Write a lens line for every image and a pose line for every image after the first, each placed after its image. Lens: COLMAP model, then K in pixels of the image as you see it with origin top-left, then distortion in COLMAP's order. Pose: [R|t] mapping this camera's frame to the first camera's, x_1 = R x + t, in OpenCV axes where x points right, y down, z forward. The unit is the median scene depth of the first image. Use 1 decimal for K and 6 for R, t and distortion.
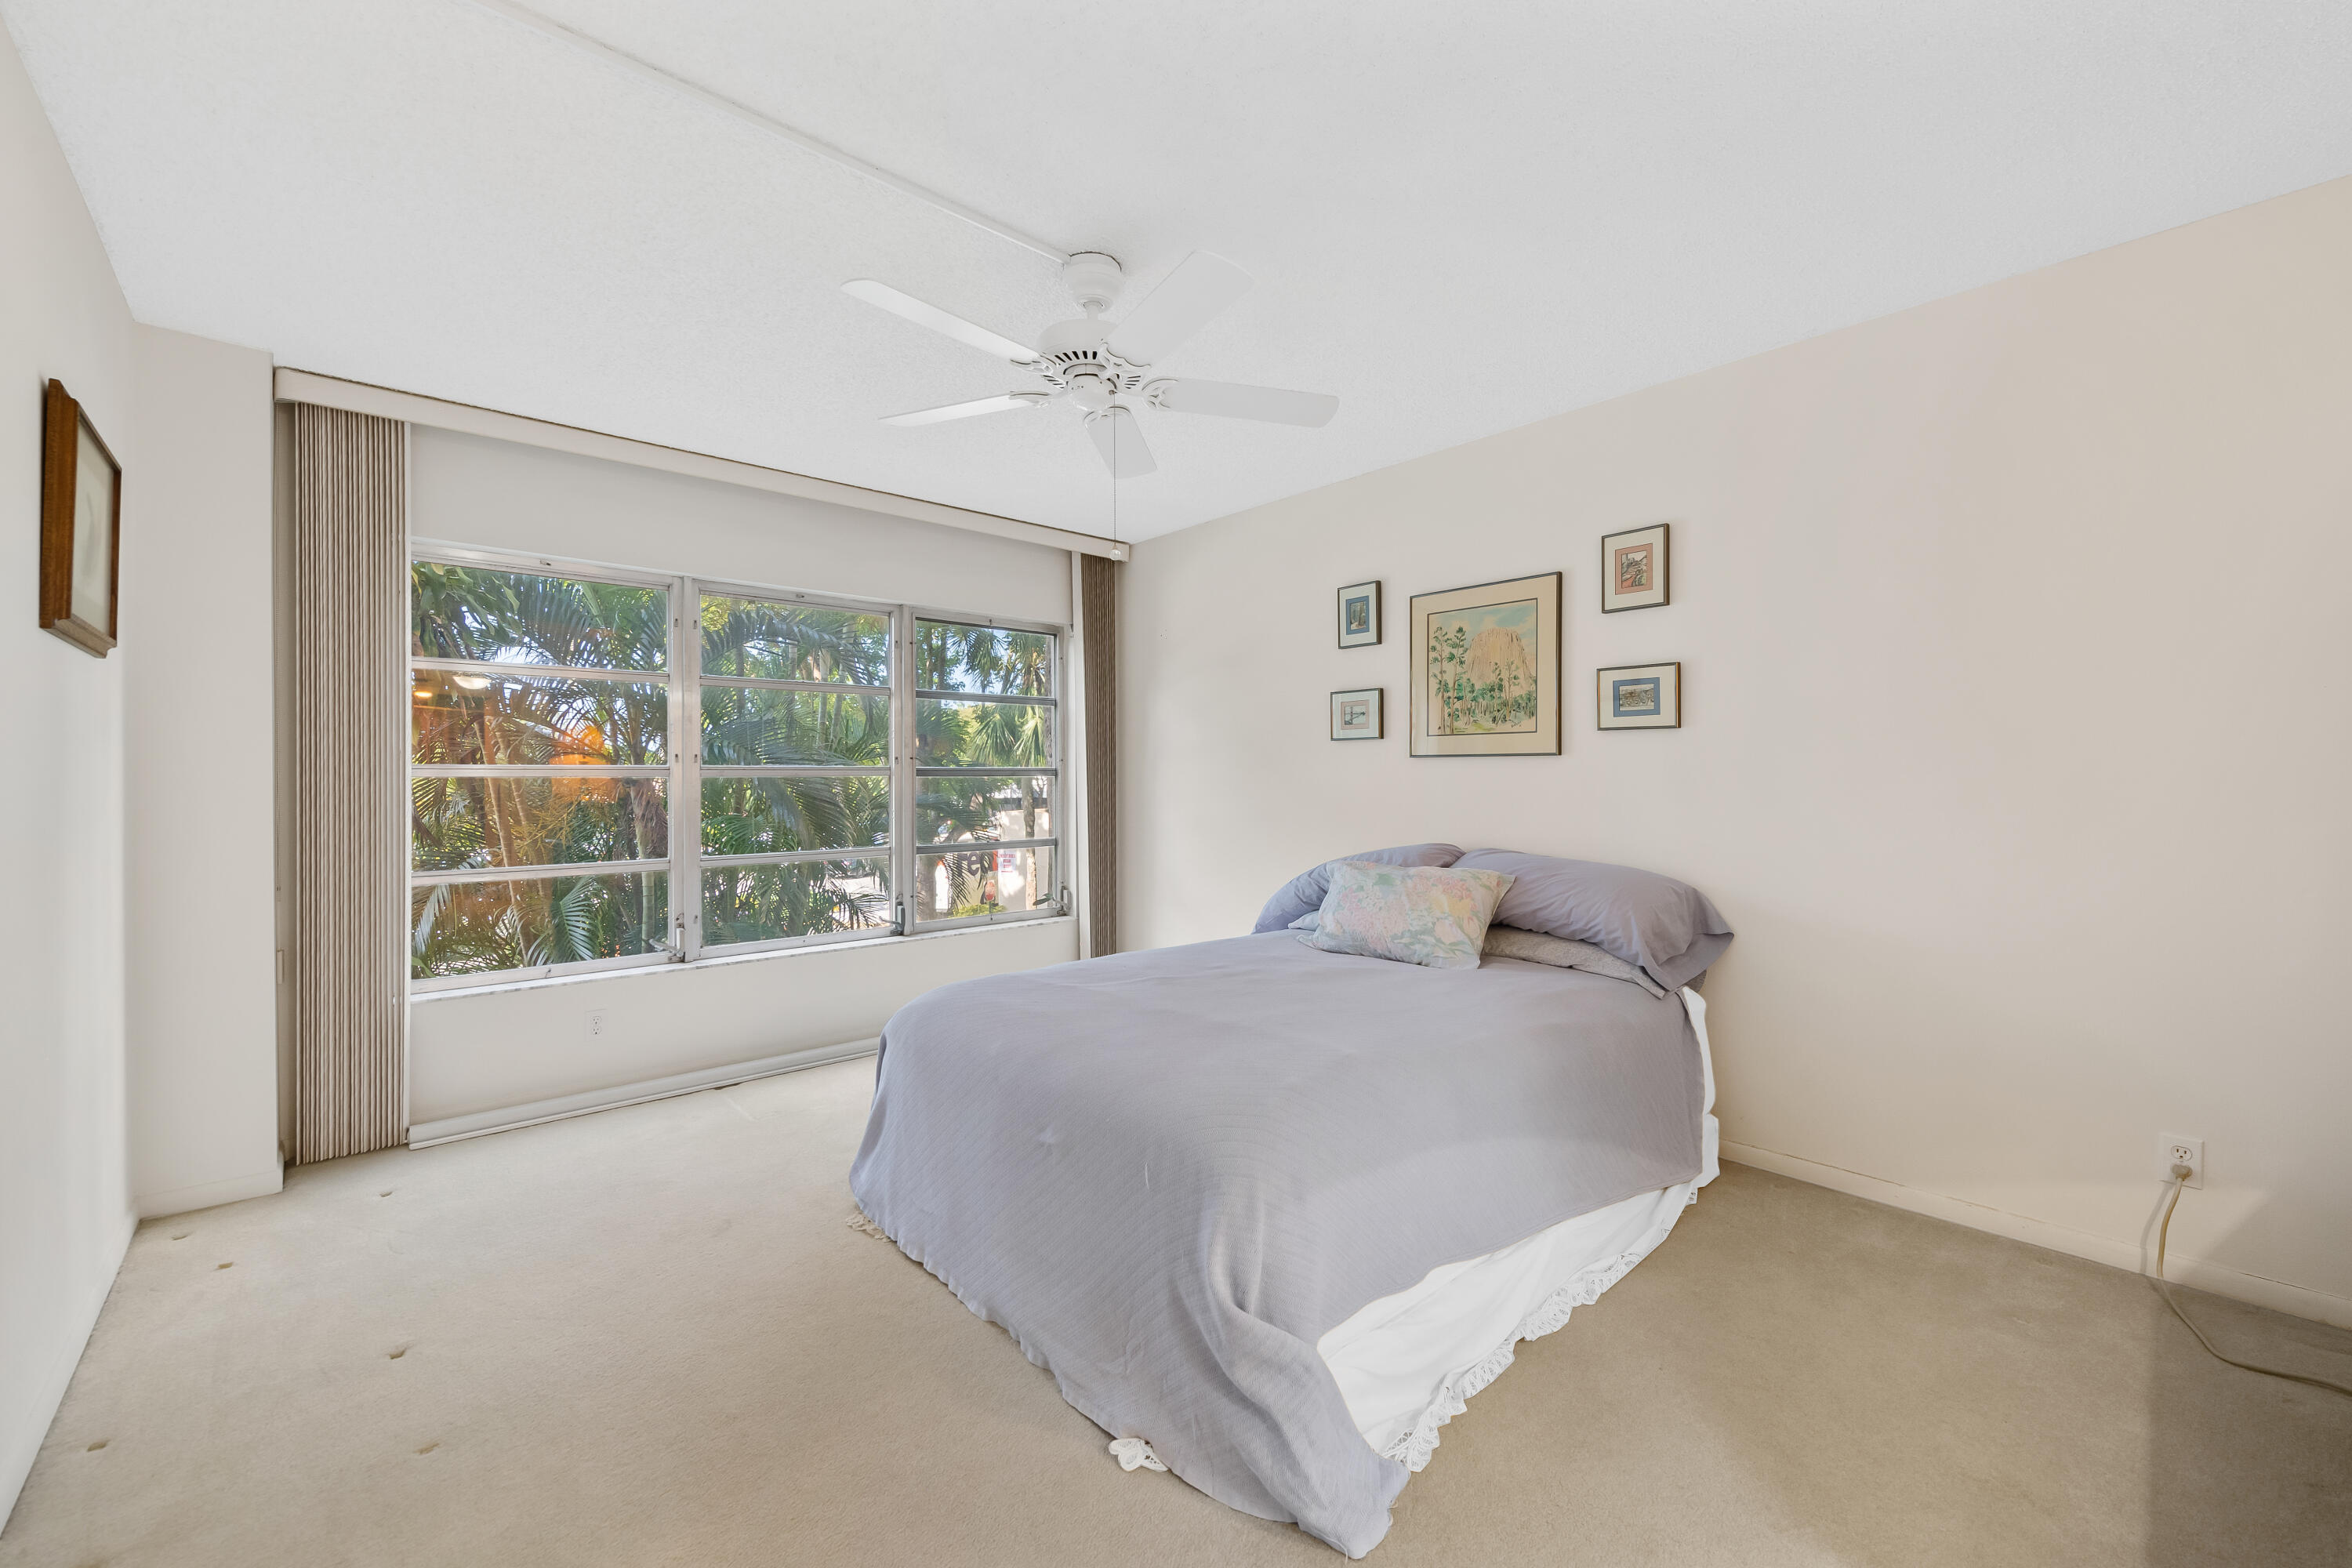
lens RADIAL K [[941.9, 0, 1176.0], [0, 941.9, 784.0], [0, 0, 1]] dist [-0.000677, -0.003224]
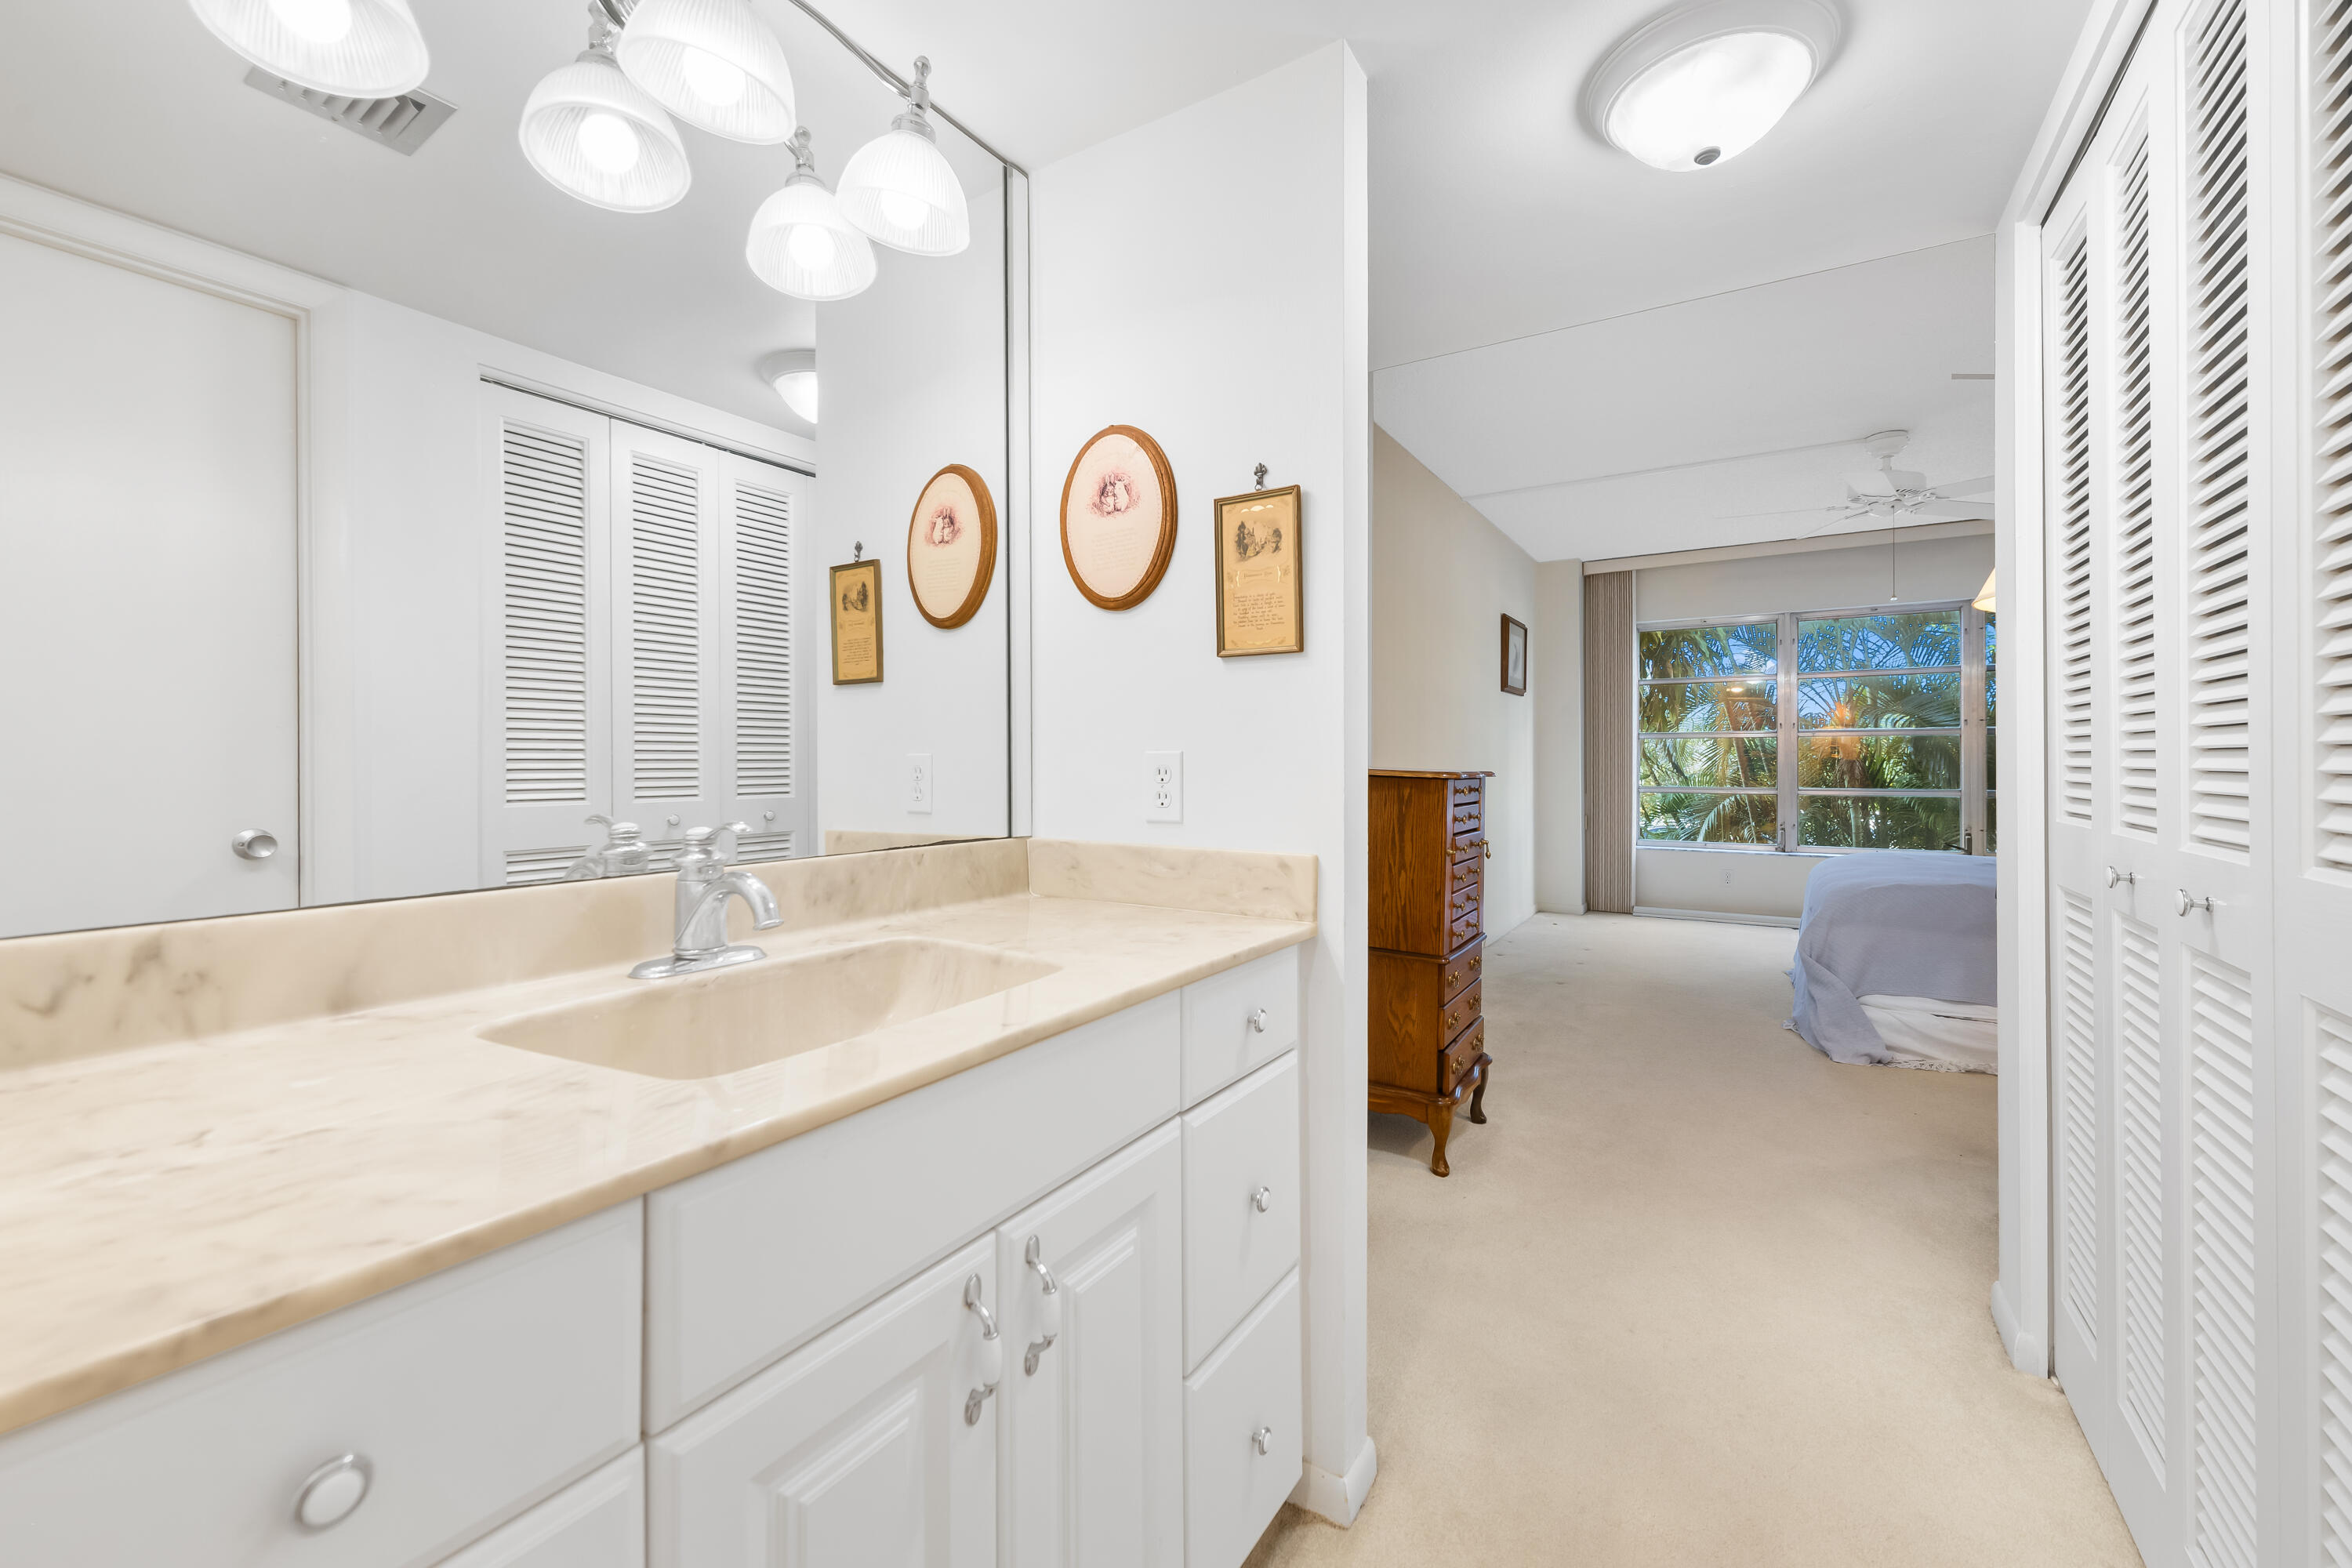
lens RADIAL K [[933.7, 0, 1176.3], [0, 933.7, 778.4], [0, 0, 1]] dist [-0.001080, -0.000032]
pose [[0.256002, 0.003415, -0.966670, 0.989362], [0.011576, 0.999911, 0.006598, 0.058178], [0.966607, -0.012879, 0.255940, -0.551817]]
